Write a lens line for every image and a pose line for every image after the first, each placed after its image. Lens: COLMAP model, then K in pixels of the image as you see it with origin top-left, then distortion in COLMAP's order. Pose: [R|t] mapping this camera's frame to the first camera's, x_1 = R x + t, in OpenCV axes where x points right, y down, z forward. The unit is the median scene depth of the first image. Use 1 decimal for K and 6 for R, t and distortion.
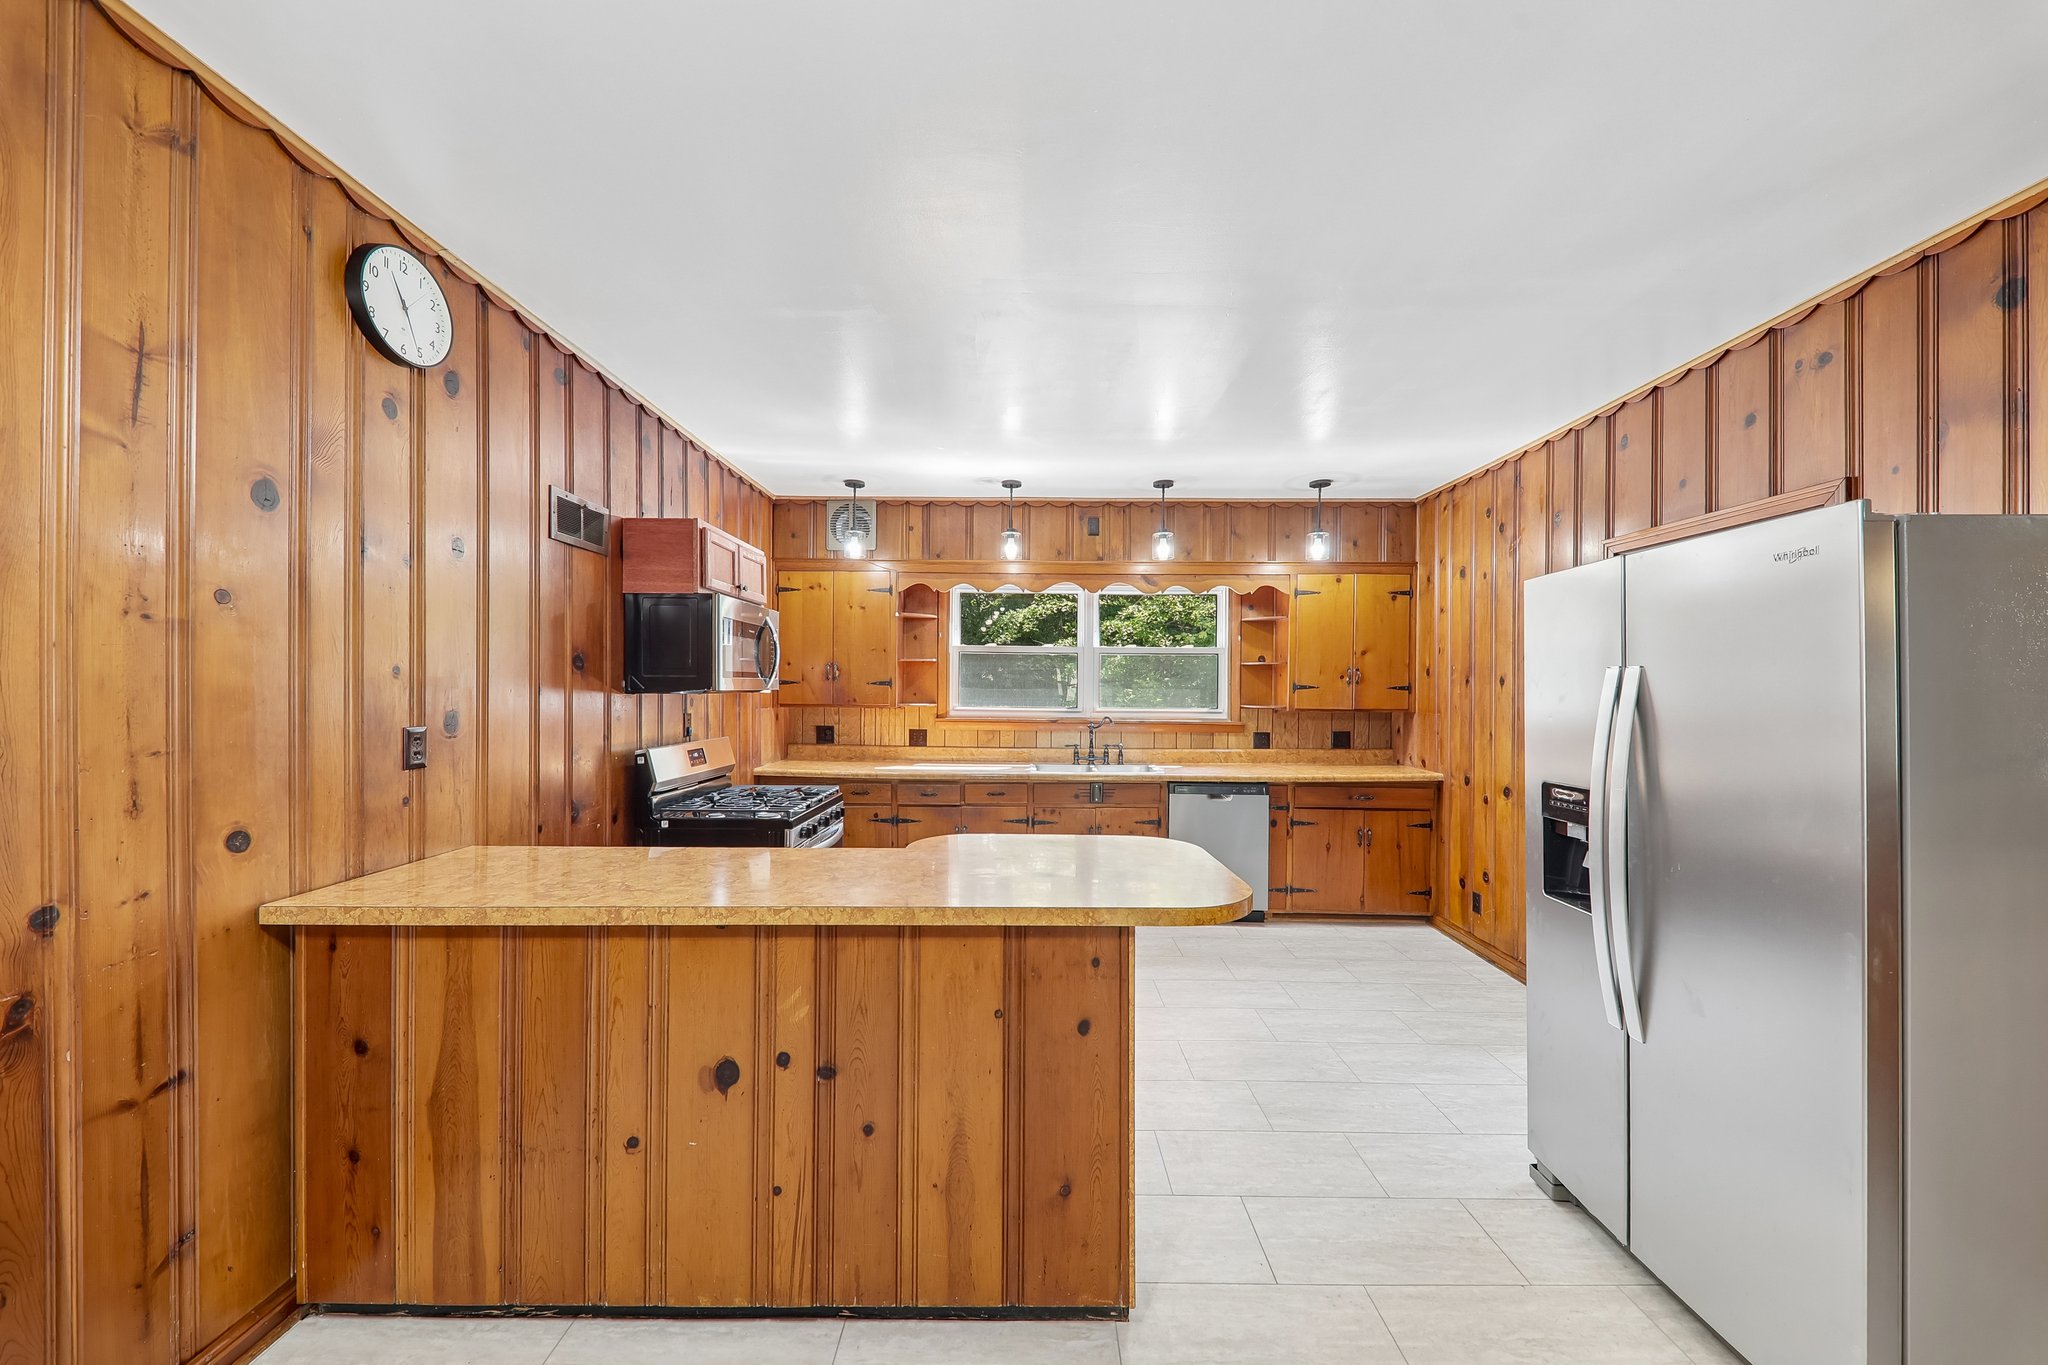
lens RADIAL K [[716.1, 0, 1020.8], [0, 716.1, 694.5], [0, 0, 1]] dist [0.011126, -0.005593]
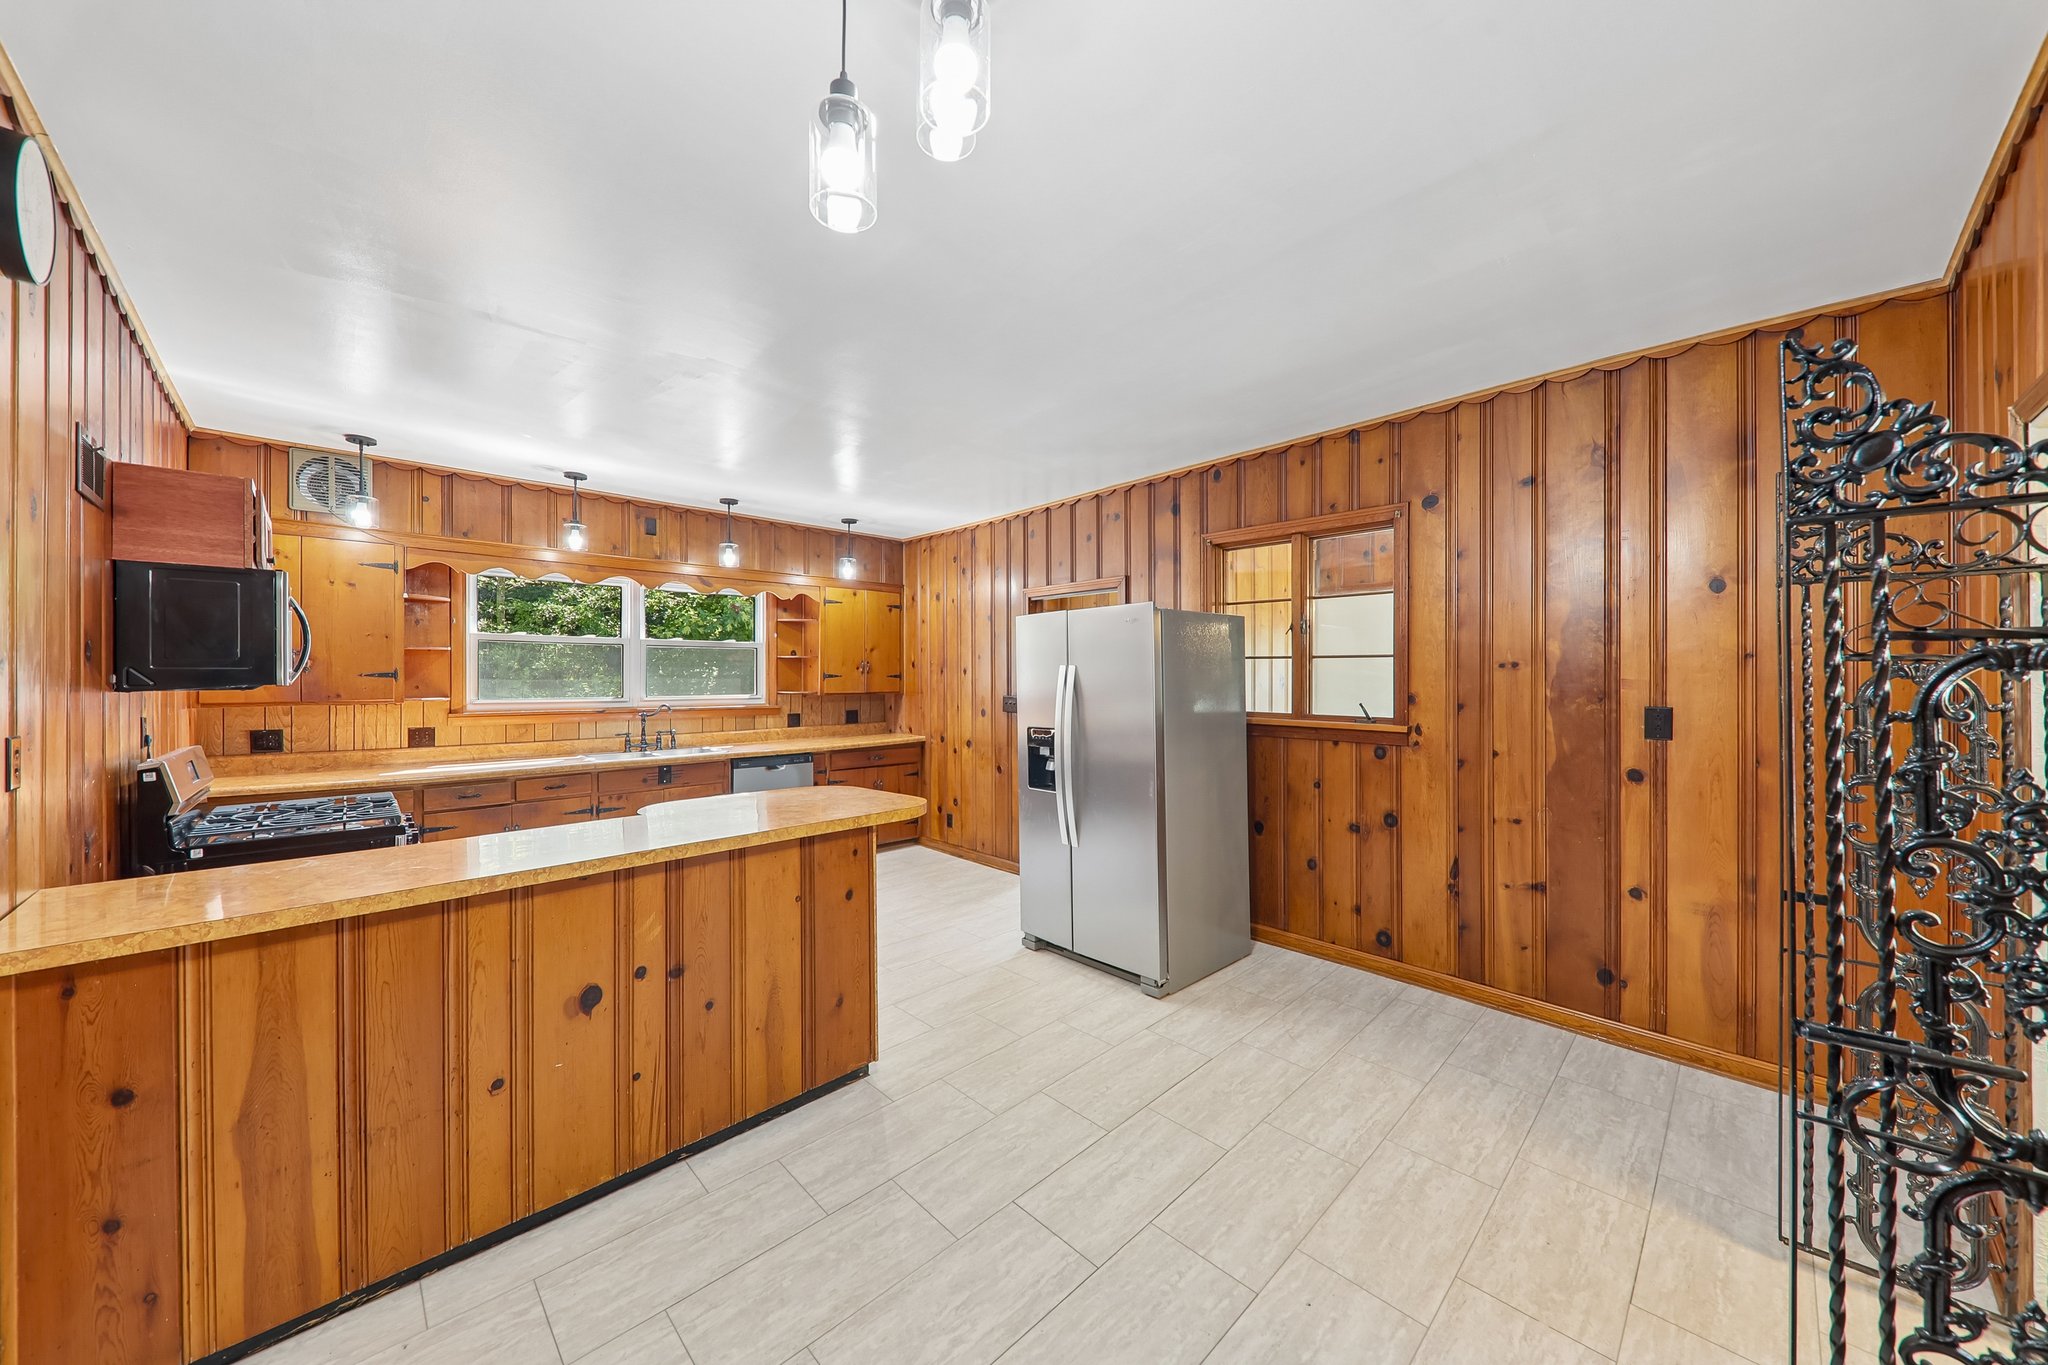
lens RADIAL K [[716.1, 0, 1015.6], [0, 716.1, 675.5], [0, 0, 1]] dist [0.011126, -0.005593]
pose [[0.717057, -0.006793, 0.696982, -0.265246], [0.013230, 0.999905, -0.003865, -0.001917], [-0.696889, 0.011993, 0.717079, -0.138922]]
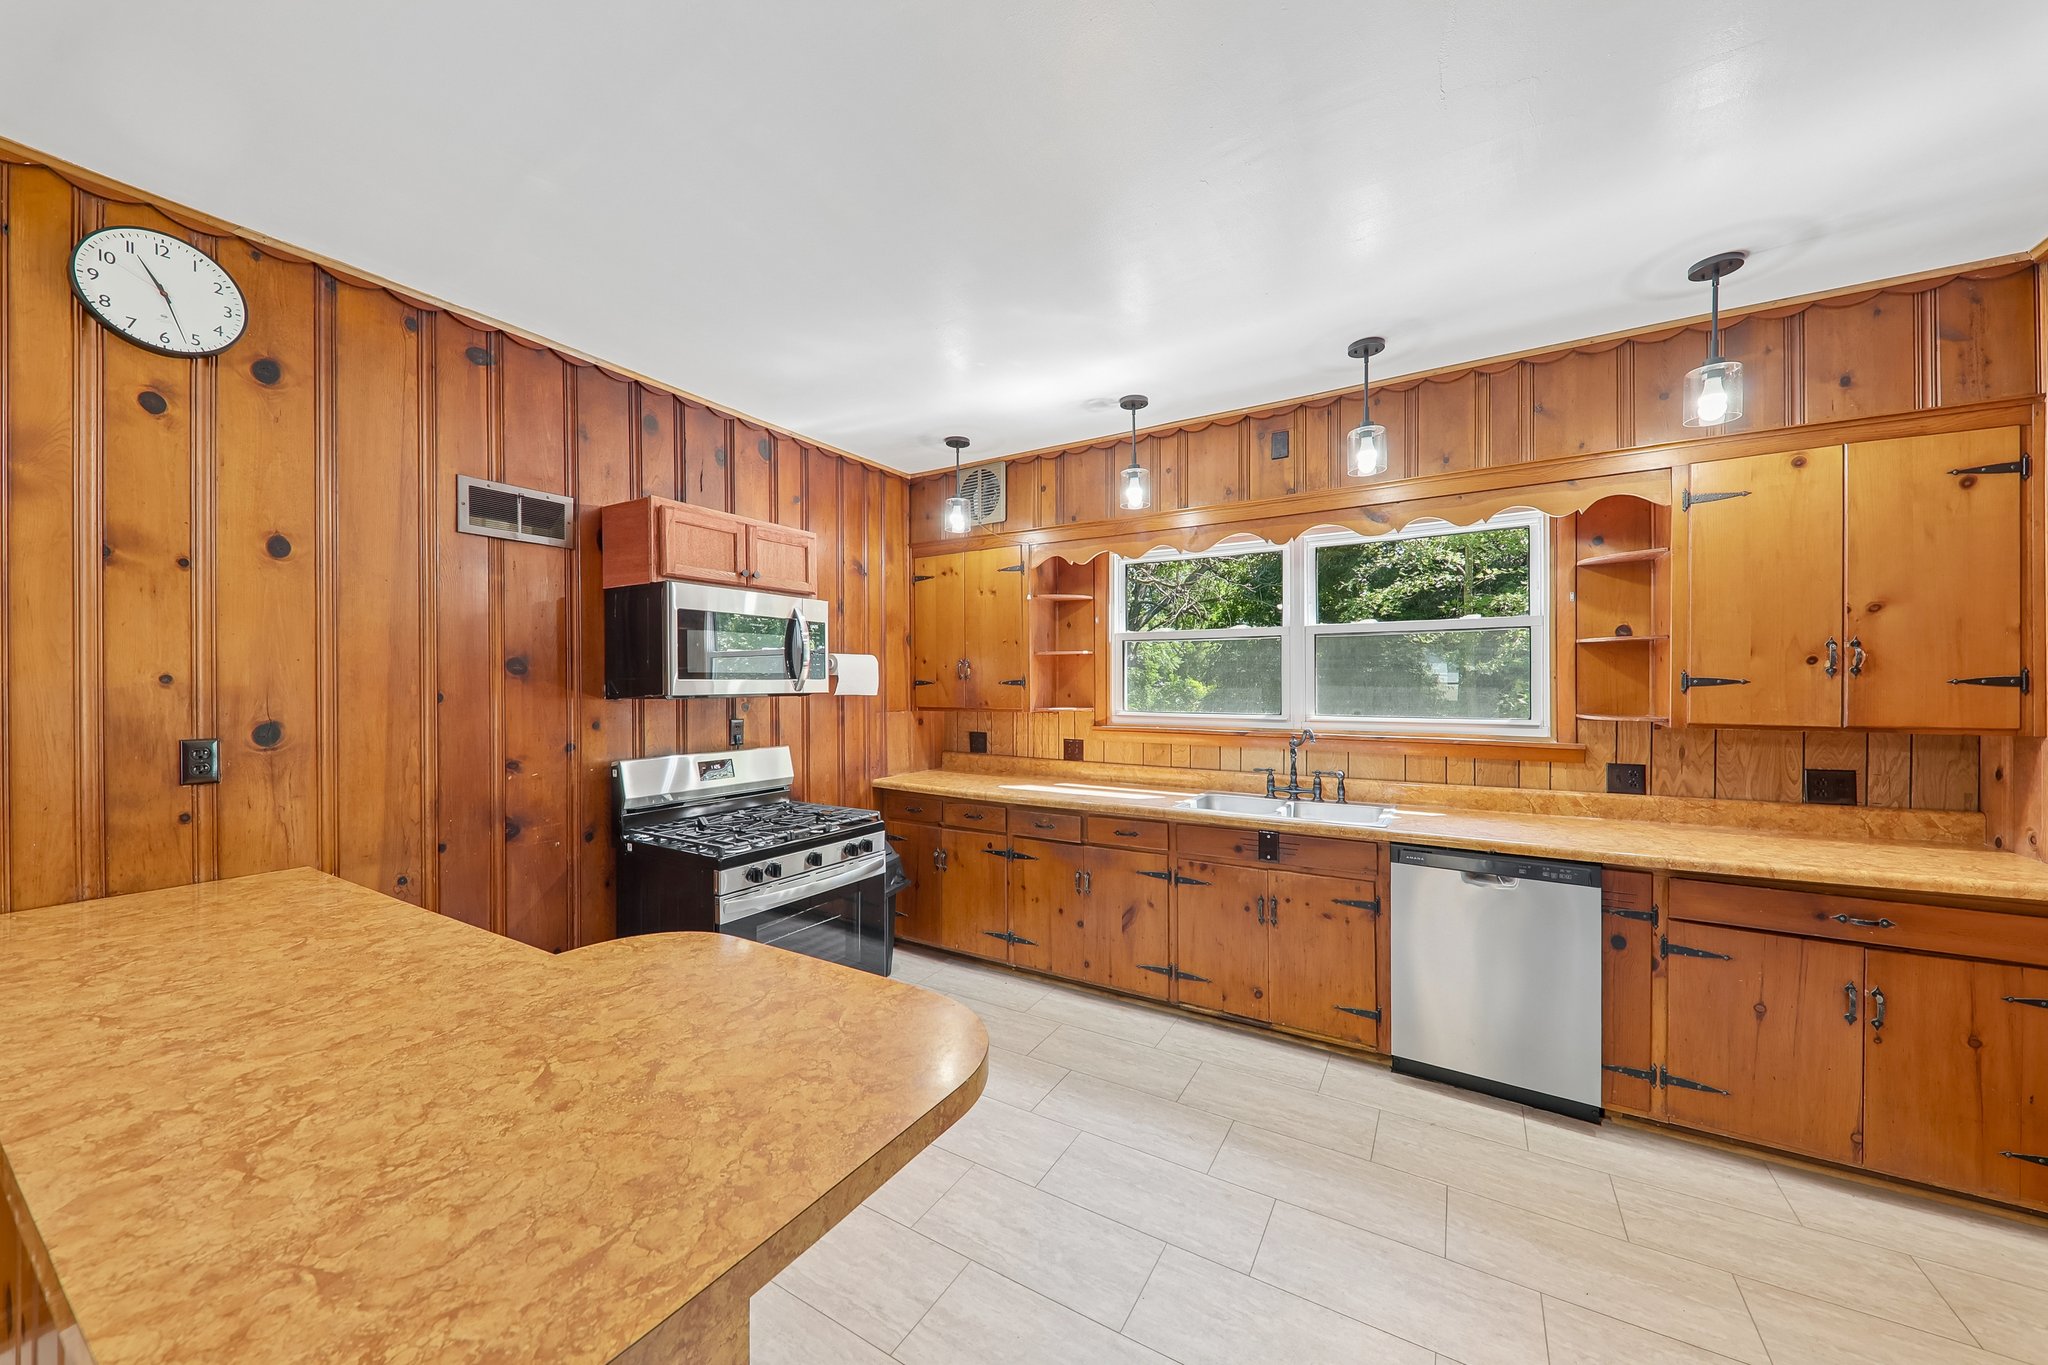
lens RADIAL K [[716.1, 0, 1028.7], [0, 716.1, 686.1], [0, 0, 1]] dist [0.011126, -0.005593]
pose [[0.861621, -0.007576, -0.507496, 0.248916], [0.004411, 0.999963, -0.007440, -0.005831], [0.507534, 0.004172, 0.861622, 0.325295]]
